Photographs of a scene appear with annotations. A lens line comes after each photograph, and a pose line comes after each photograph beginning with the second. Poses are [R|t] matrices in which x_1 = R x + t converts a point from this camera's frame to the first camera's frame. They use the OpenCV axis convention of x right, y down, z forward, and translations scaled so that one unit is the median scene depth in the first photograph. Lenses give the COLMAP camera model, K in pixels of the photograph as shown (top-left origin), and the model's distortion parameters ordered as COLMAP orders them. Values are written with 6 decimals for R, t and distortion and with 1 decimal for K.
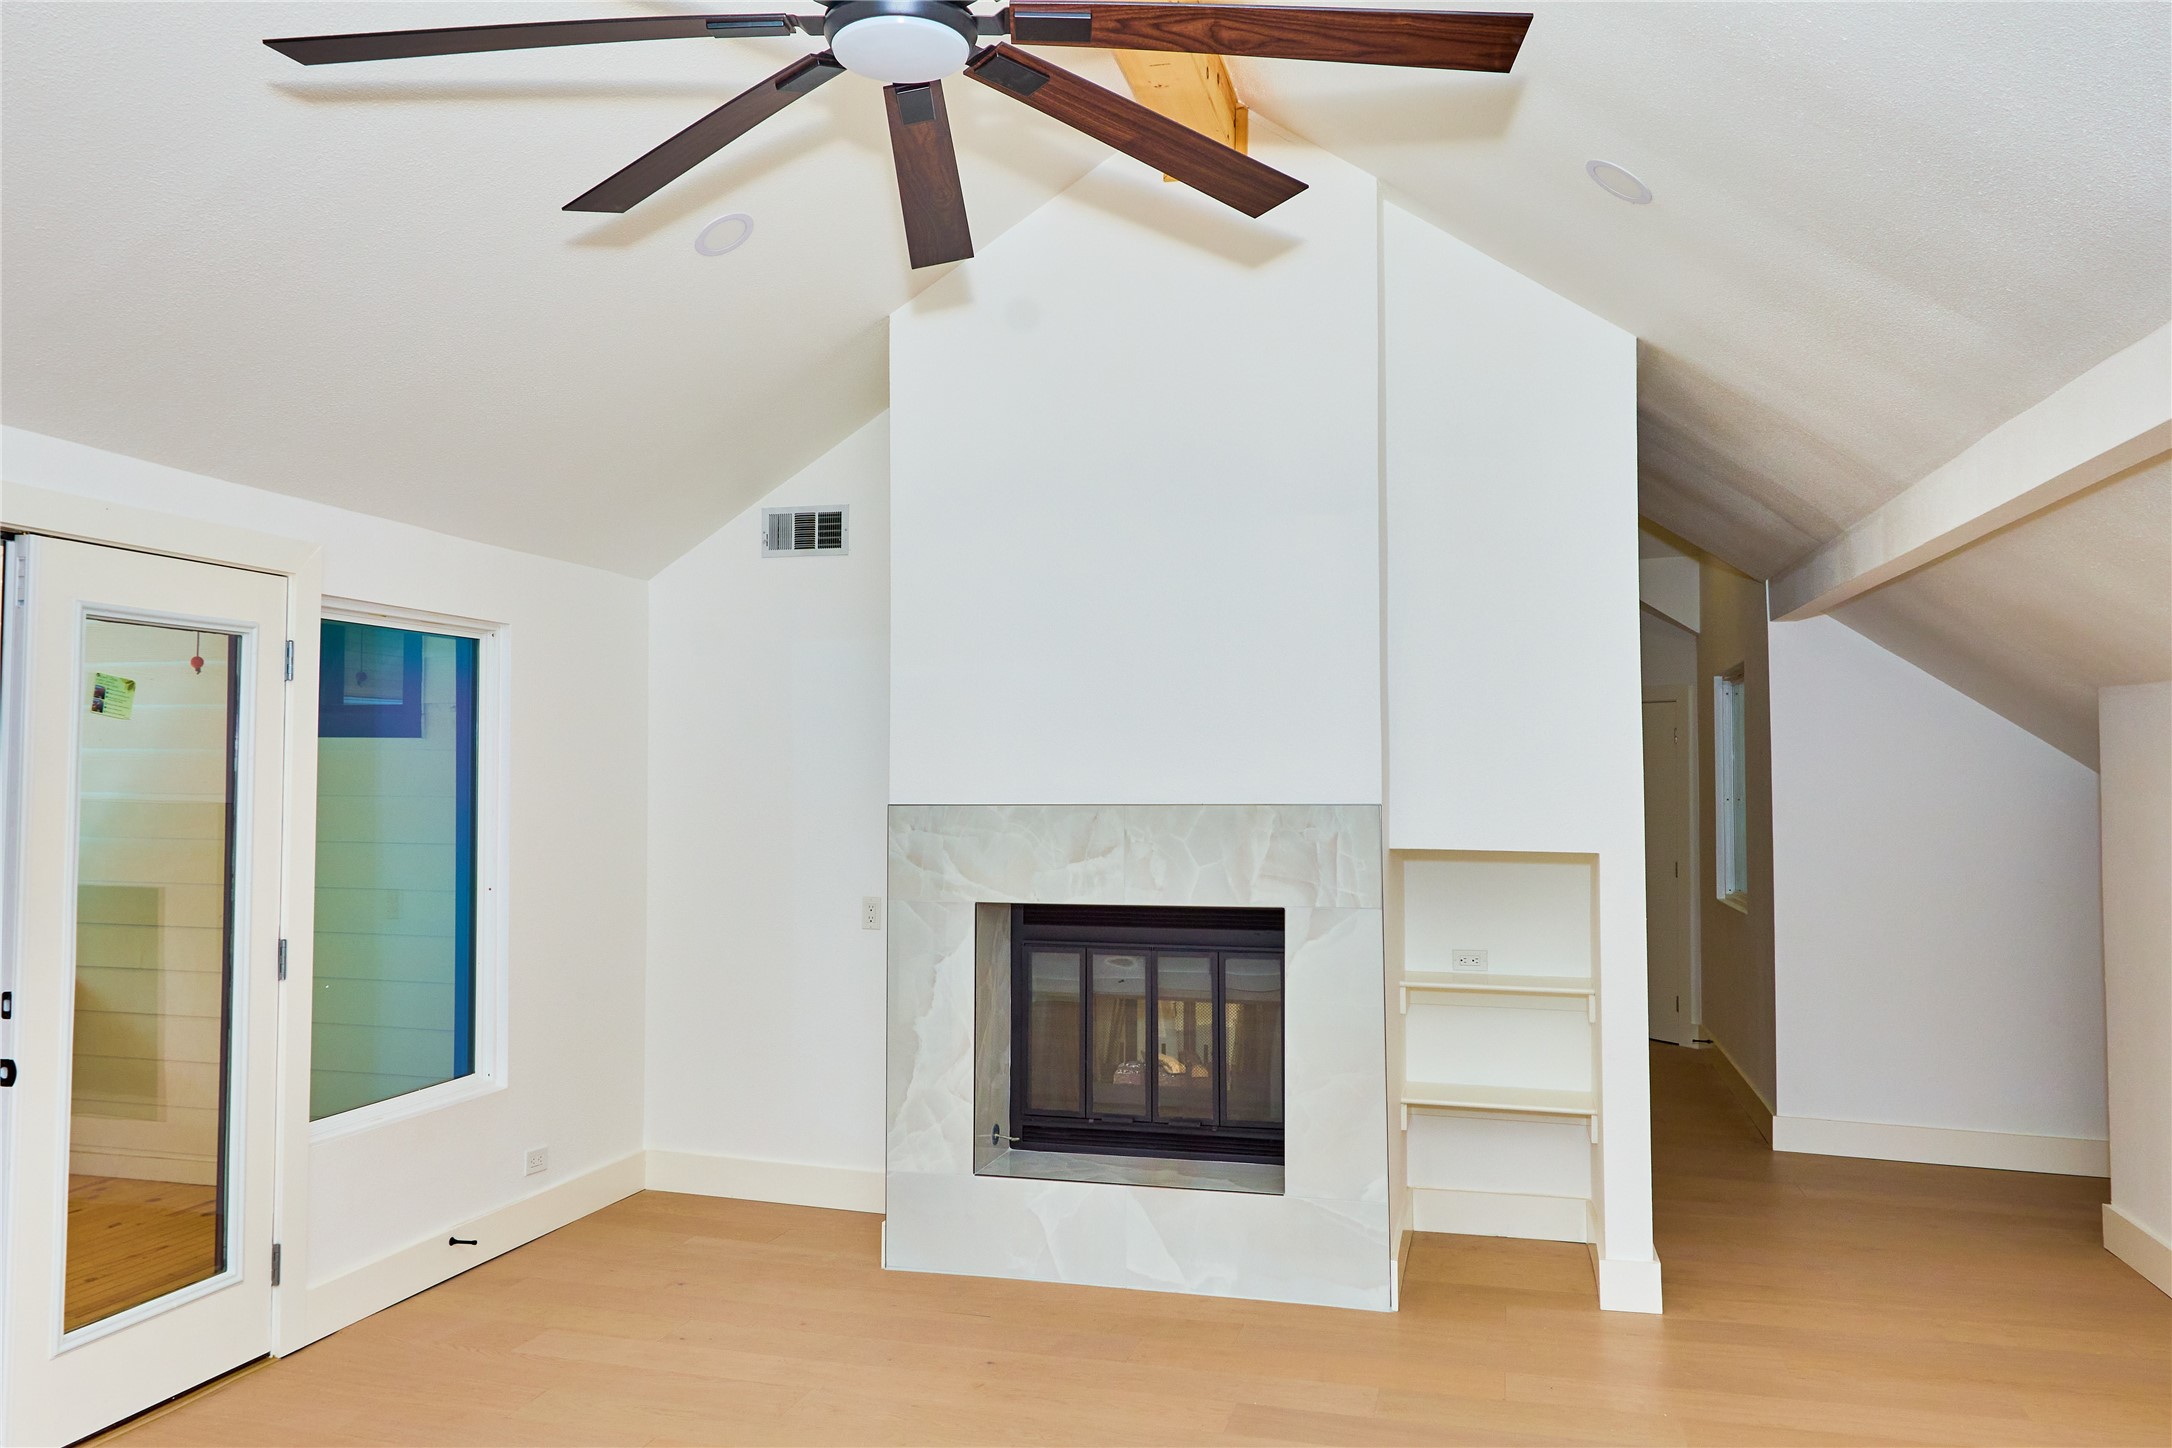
lens RADIAL K [[1611.6, 0, 1087.4], [0, 1611.6, 721.7], [0, 0, 1]] dist [-0.007094, 0.005471]
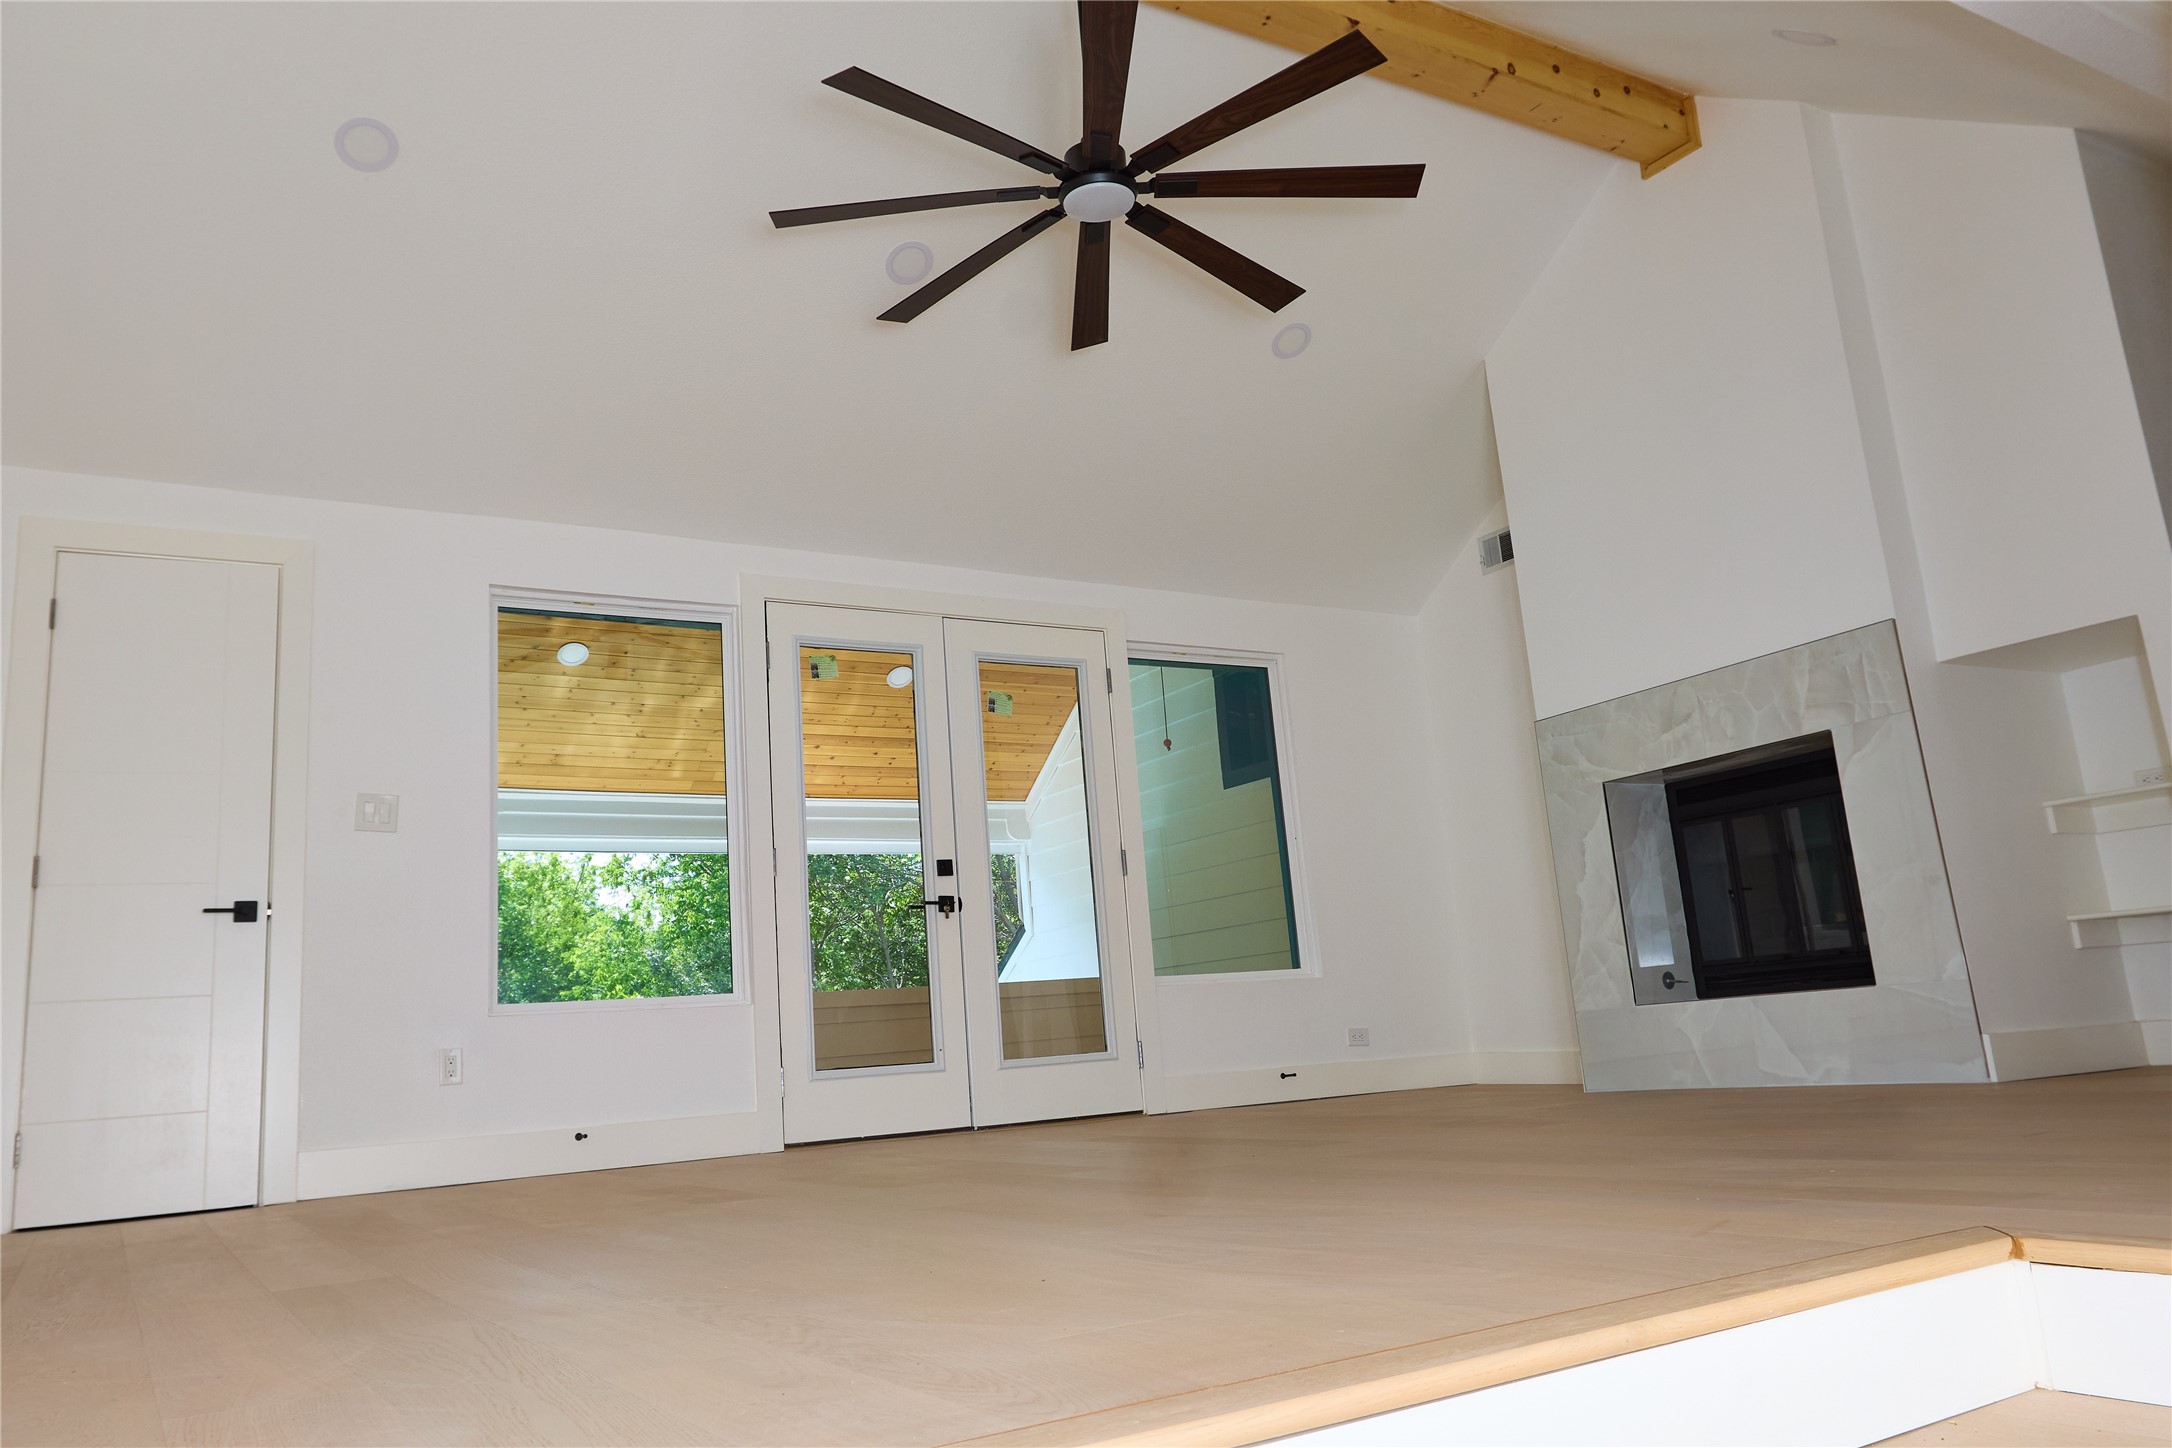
lens RADIAL K [[1611.6, 0, 1078.2], [0, 1611.6, 717.0], [0, 0, 1]] dist [-0.007094, 0.005471]
pose [[0.721519, -0.196944, -0.663795, 0.476649], [0.106485, 0.978851, -0.174674, 0.239802], [0.684158, 0.055346, 0.727231, -0.173381]]
